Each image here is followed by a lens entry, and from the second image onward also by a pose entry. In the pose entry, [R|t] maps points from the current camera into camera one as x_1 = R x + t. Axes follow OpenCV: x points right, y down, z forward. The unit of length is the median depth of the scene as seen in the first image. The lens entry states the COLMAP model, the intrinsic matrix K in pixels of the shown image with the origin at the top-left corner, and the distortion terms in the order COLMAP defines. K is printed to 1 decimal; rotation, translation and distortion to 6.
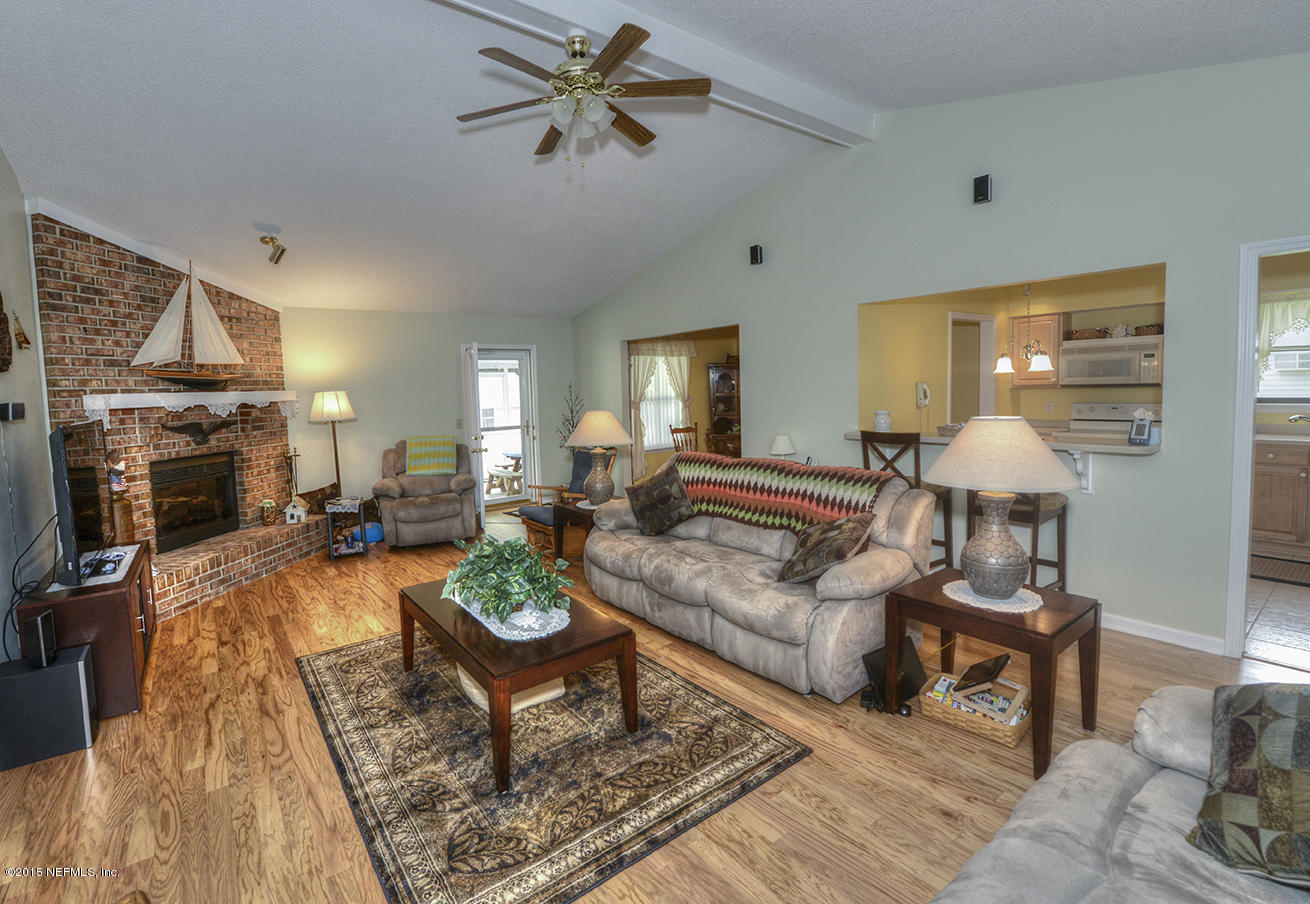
lens RADIAL K [[568.9, 0, 650.8], [0, 568.9, 422.5], [0, 0, 1]] dist [-0.000034, -0.000166]
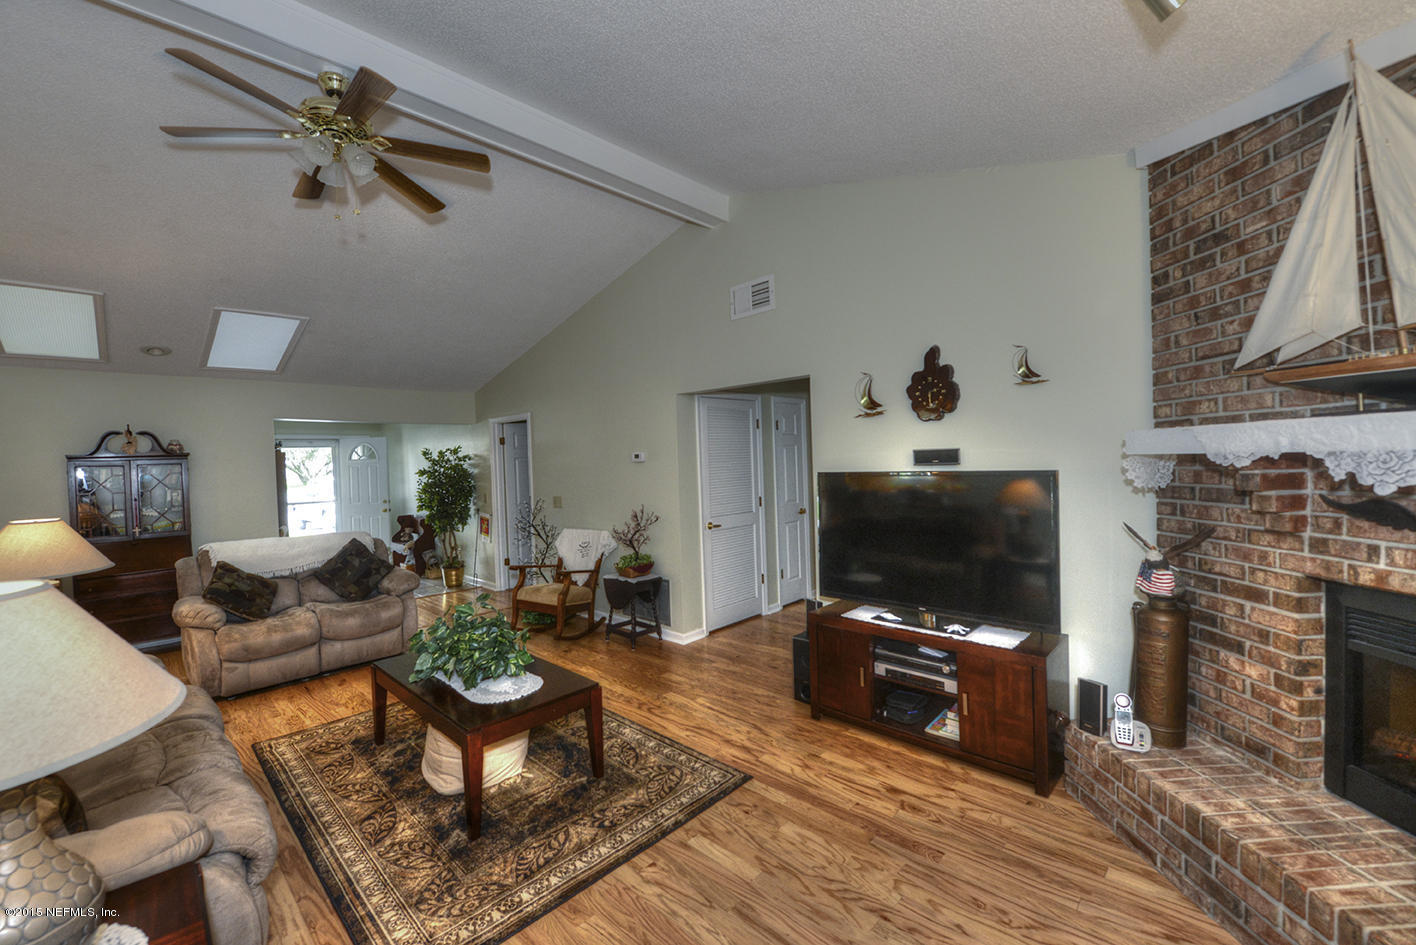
lens RADIAL K [[581.9, 0, 700.8], [0, 581.9, 468.7], [0, 0, 1]] dist [-0.028921, 0.000203]
pose [[-0.991244, 0.064619, -0.115152, -0.383940], [0.055334, 0.995088, 0.082082, -0.077764], [0.119890, 0.074992, -0.989951, 1.420004]]
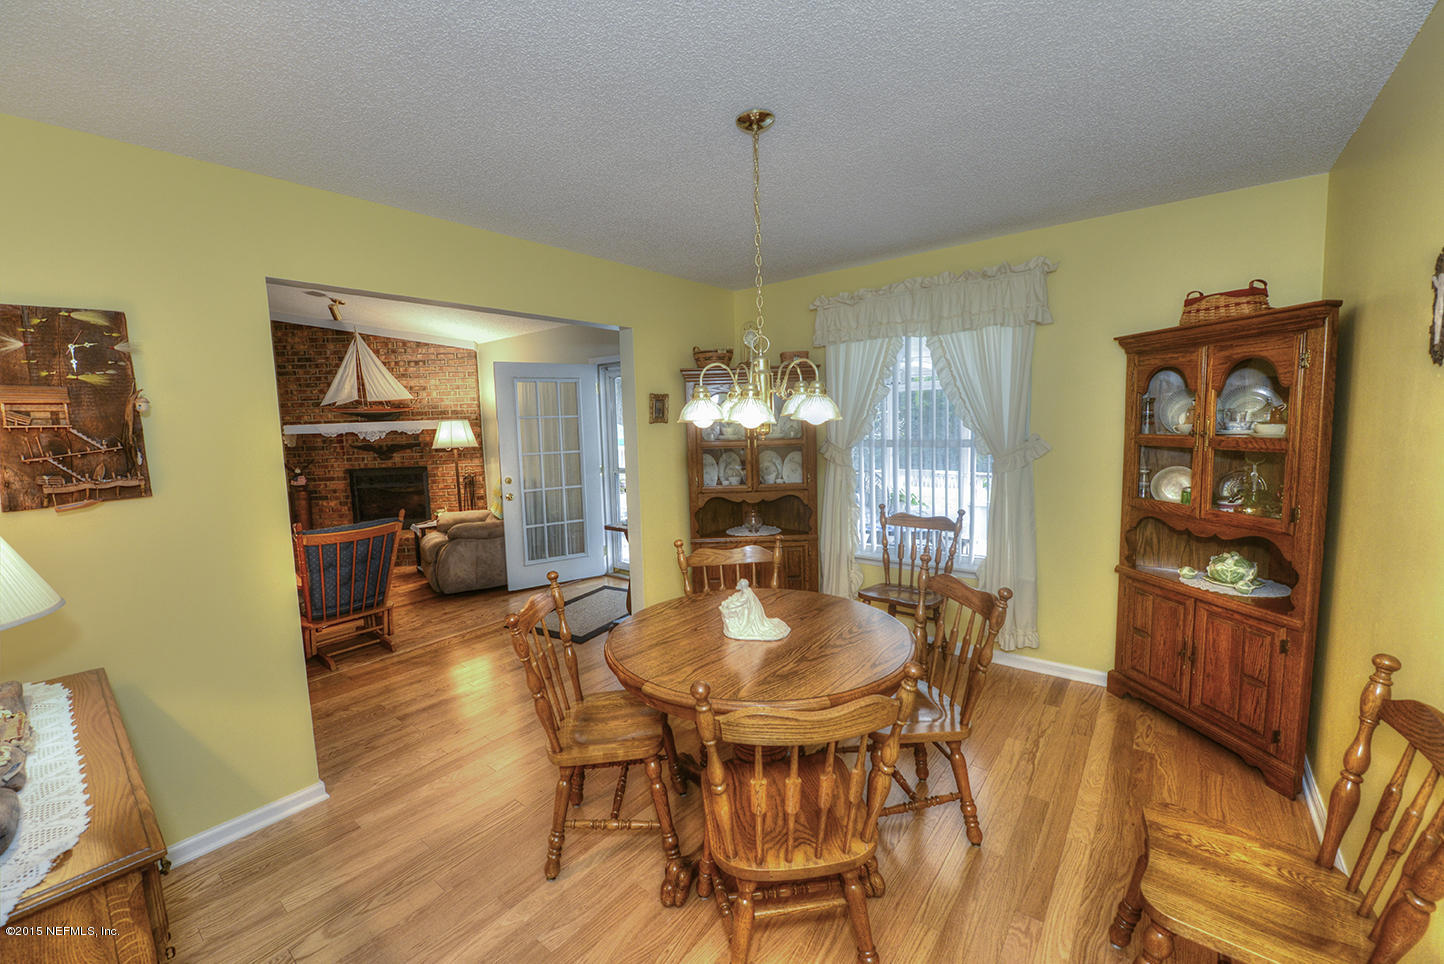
lens RADIAL K [[572.2, 0, 722.4], [0, 572.2, 478.8], [0, 0, 1]] dist [-0.029547, 0.000302]
pose [[0.223151, 0.128104, -0.966330, 0.806451], [-0.039893, 0.991697, 0.122255, -0.131741], [0.973967, 0.011268, 0.226408, 1.689531]]
